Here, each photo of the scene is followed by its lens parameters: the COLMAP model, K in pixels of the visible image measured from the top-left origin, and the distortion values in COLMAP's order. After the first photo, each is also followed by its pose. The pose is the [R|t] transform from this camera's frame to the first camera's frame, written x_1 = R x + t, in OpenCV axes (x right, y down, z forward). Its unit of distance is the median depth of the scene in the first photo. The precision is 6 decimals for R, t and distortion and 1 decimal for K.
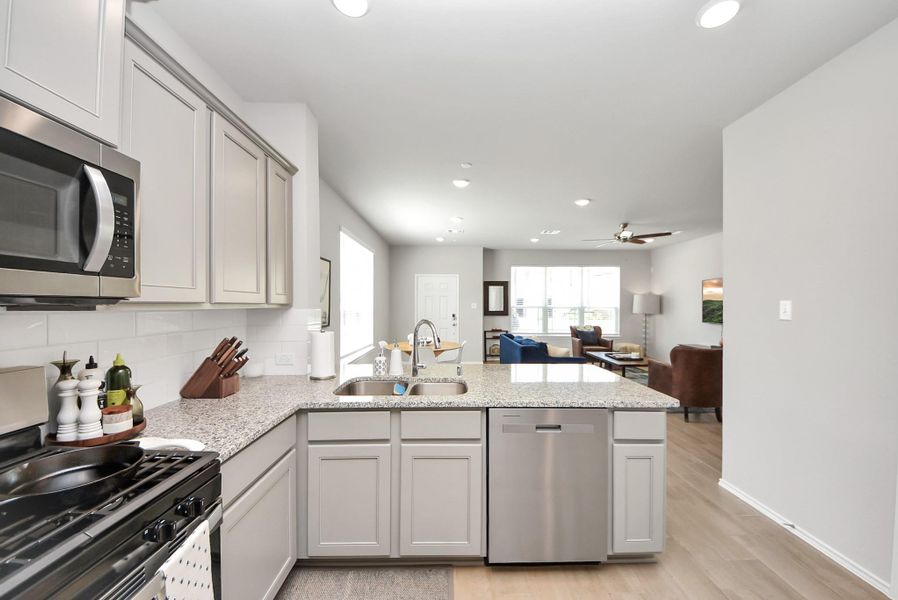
lens RADIAL K [[345.5, 0, 451.8], [0, 345.5, 303.4], [0, 0, 1]] dist [-0.000253, -0.000124]
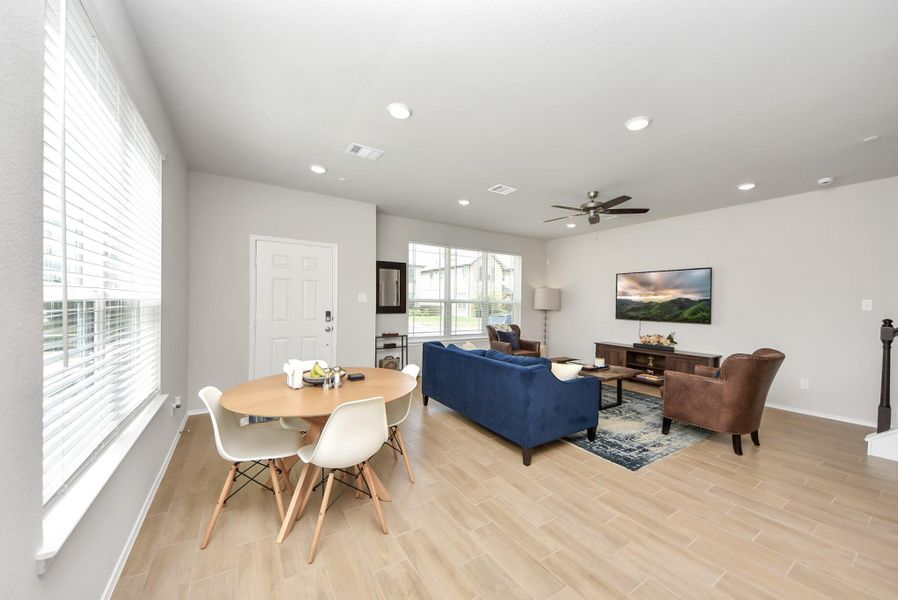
lens RADIAL K [[331.1, 0, 454.8], [0, 331.1, 302.3], [0, 0, 1]] dist [0.000692, 0.000004]
pose [[0.840799, 0.009495, 0.541264, -0.114922], [-0.013911, 0.999895, 0.004069, 0.010491], [-0.541168, -0.010950, 0.840843, 0.405532]]
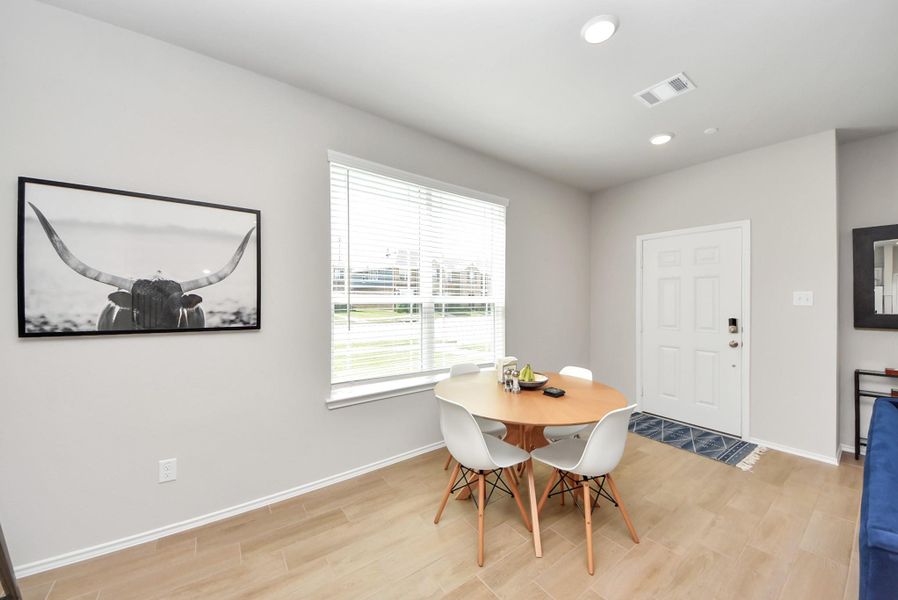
lens RADIAL K [[345.5, 0, 451.8], [0, 345.5, 303.4], [0, 0, 1]] dist [-0.000253, -0.000124]
pose [[0.577198, 0.002927, -0.816599, 0.144109], [-0.000871, 0.999995, 0.002969, 0.011805], [0.816604, -0.001003, 0.577197, 0.481122]]
